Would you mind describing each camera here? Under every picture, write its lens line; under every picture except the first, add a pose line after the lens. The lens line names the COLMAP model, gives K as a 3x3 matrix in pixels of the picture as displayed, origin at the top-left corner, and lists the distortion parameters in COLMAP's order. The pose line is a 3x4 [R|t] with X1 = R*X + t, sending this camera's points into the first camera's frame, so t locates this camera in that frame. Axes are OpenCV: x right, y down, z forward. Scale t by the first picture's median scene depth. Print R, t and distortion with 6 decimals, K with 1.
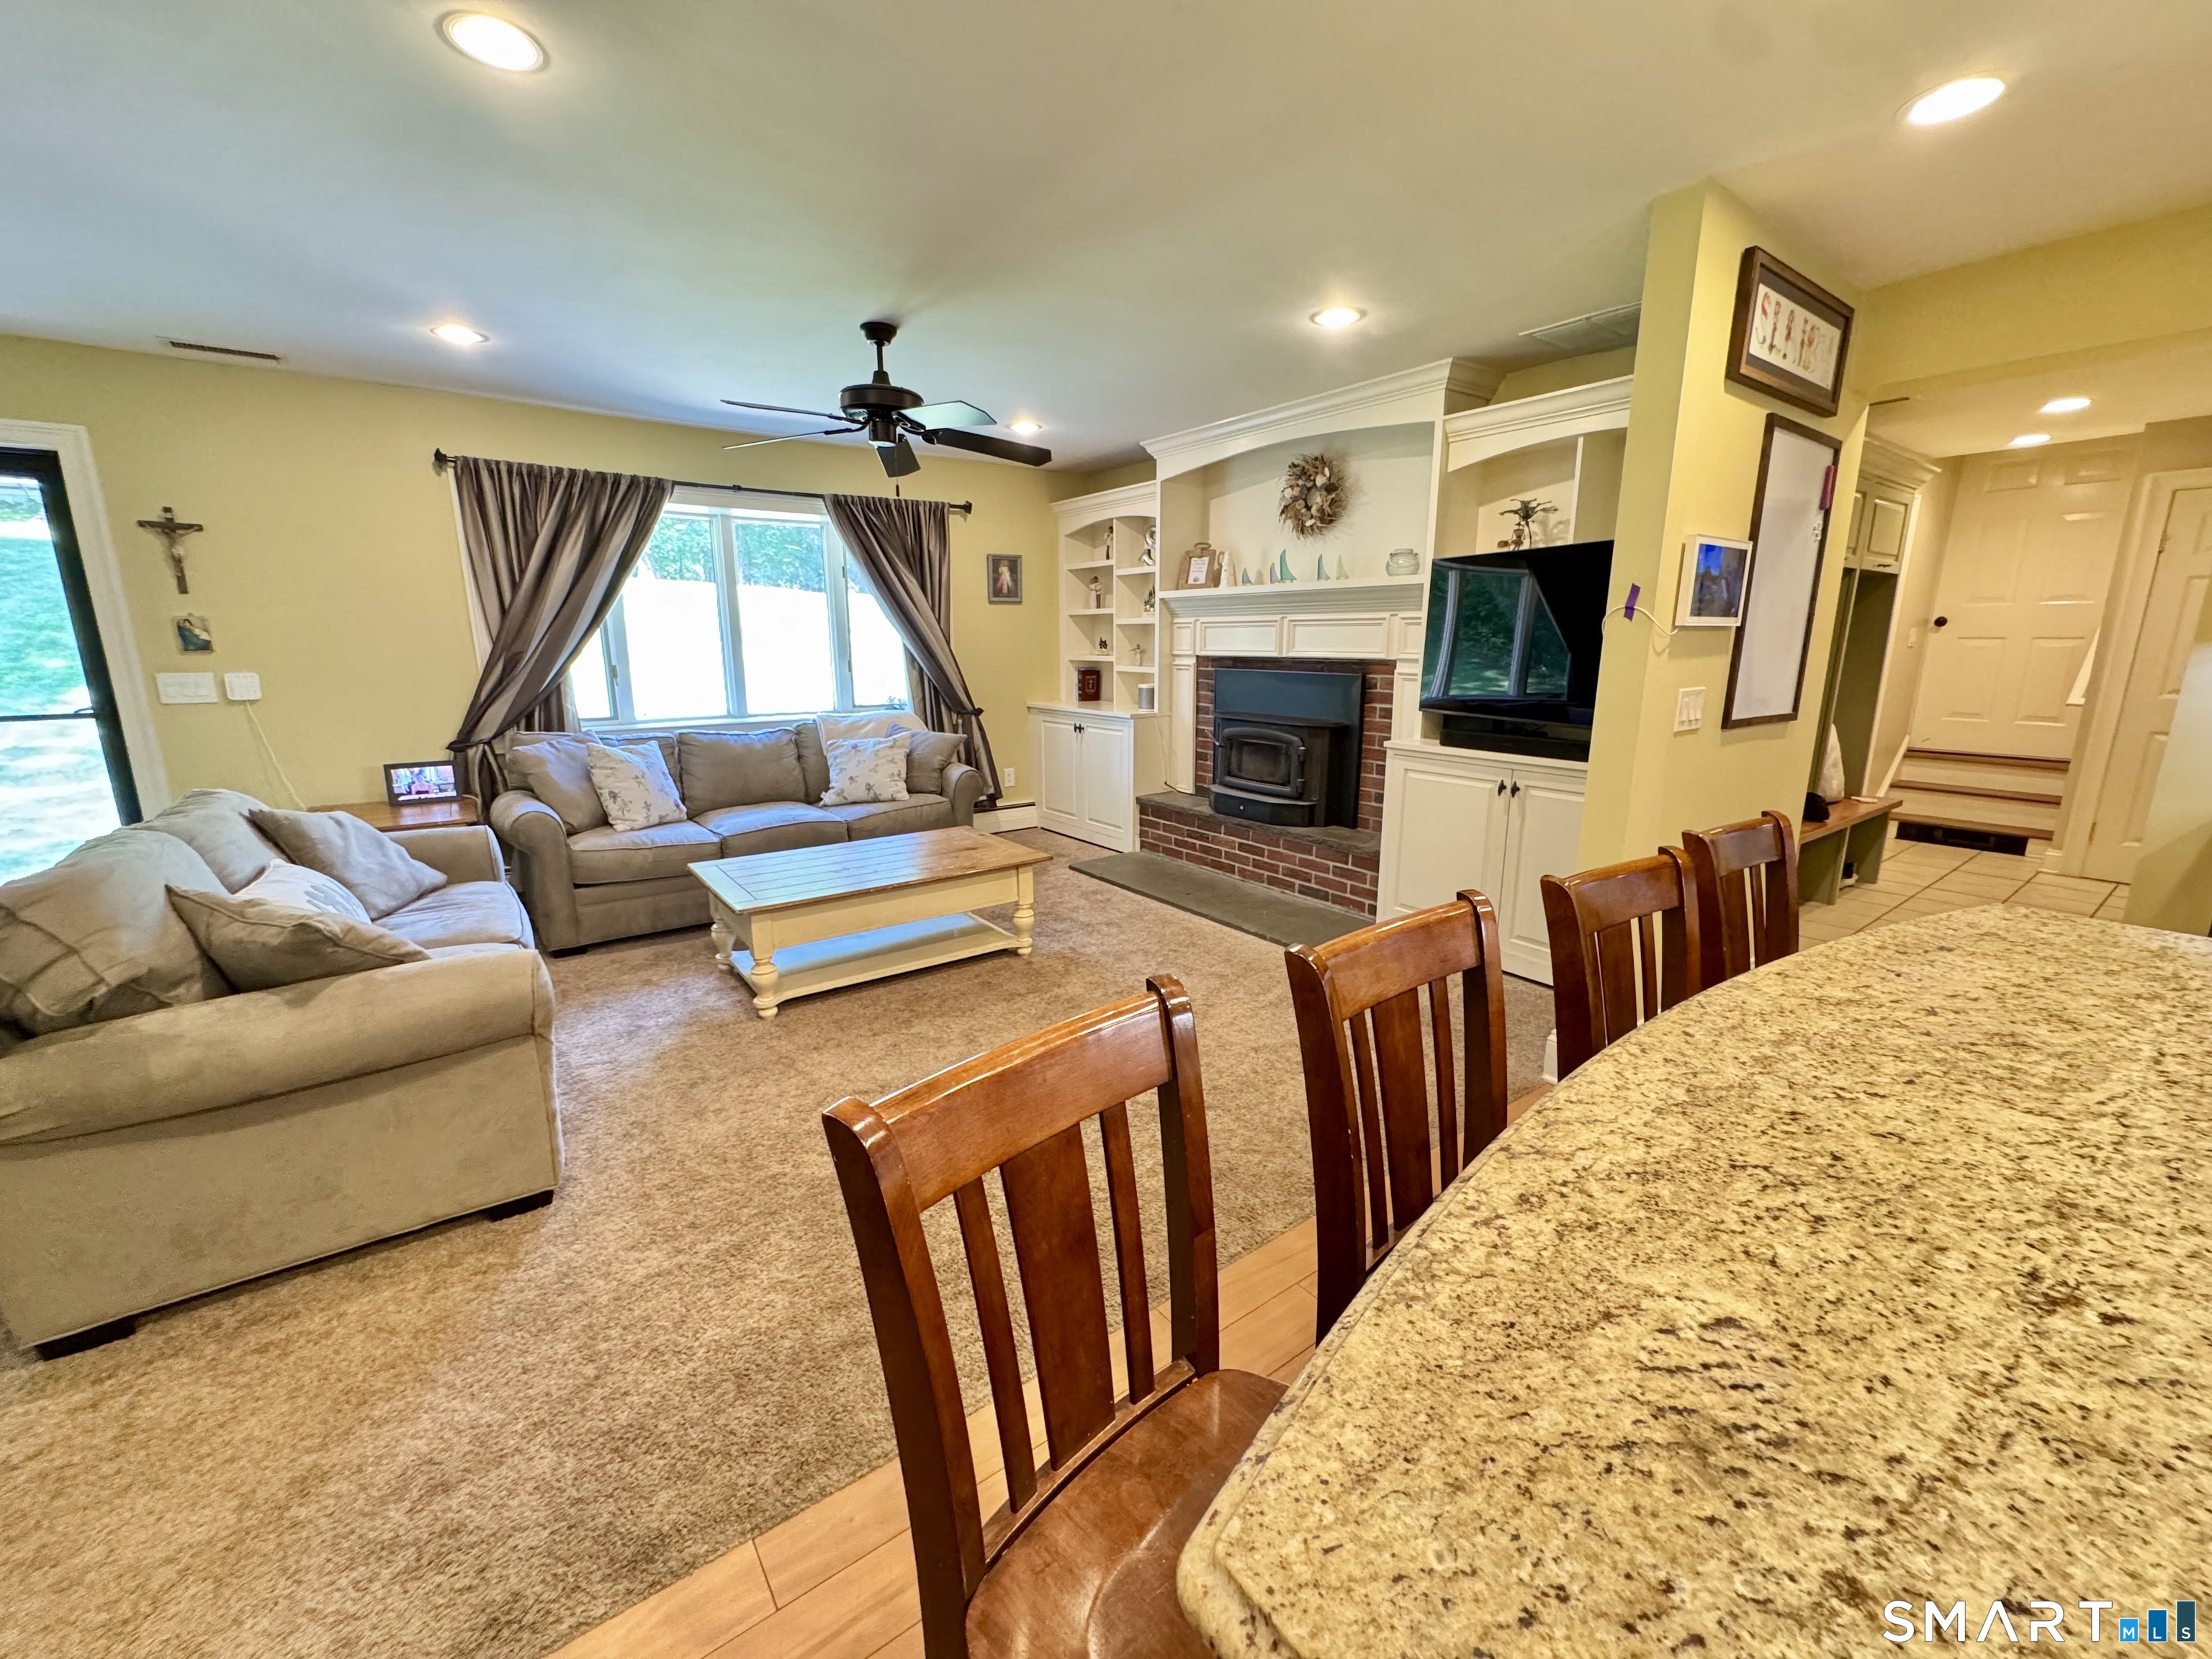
lens RADIAL K [[884.6, 0, 1106.0], [0, 884.6, 829.5], [0, 0, 1]] dist [-0.001582, 0.000233]
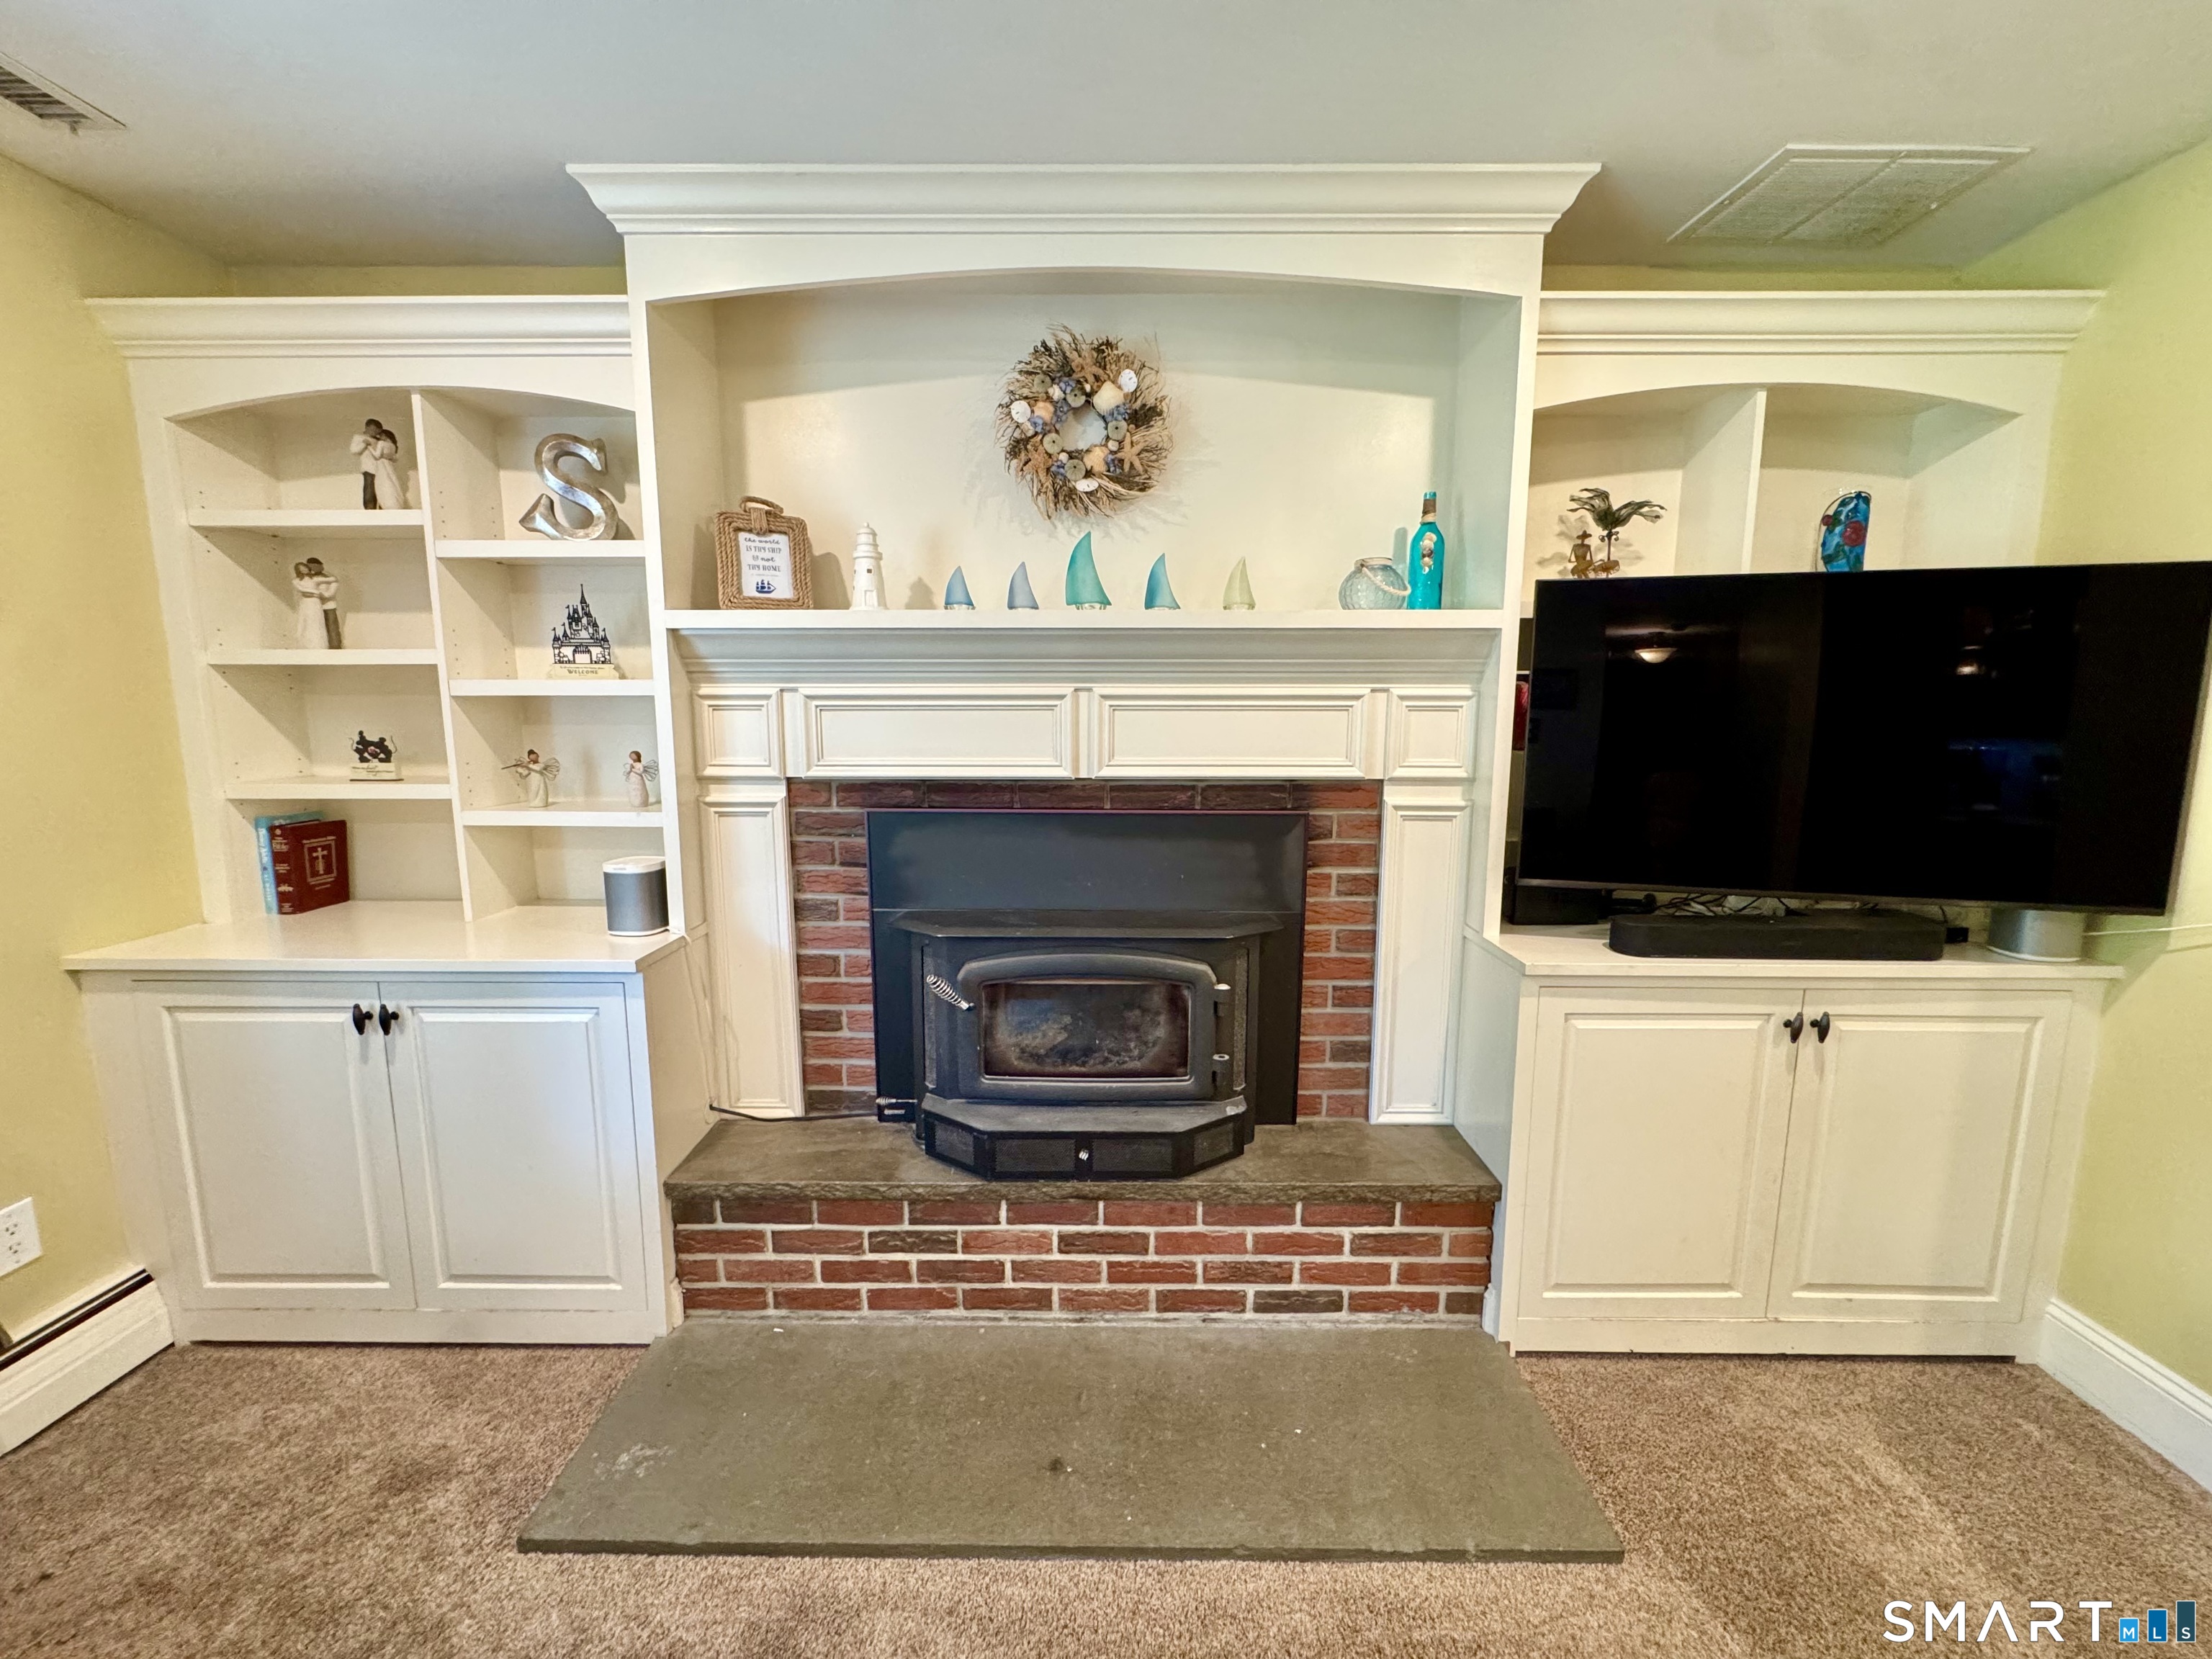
lens RADIAL K [[884.6, 0, 1106.0], [0, 884.6, 829.5], [0, 0, 1]] dist [-0.001582, 0.000233]
pose [[0.605045, -0.107781, 0.788863, -0.128900], [0.167131, 0.985913, 0.006517, -0.157225], [-0.778453, 0.127900, 0.614535, 0.667632]]
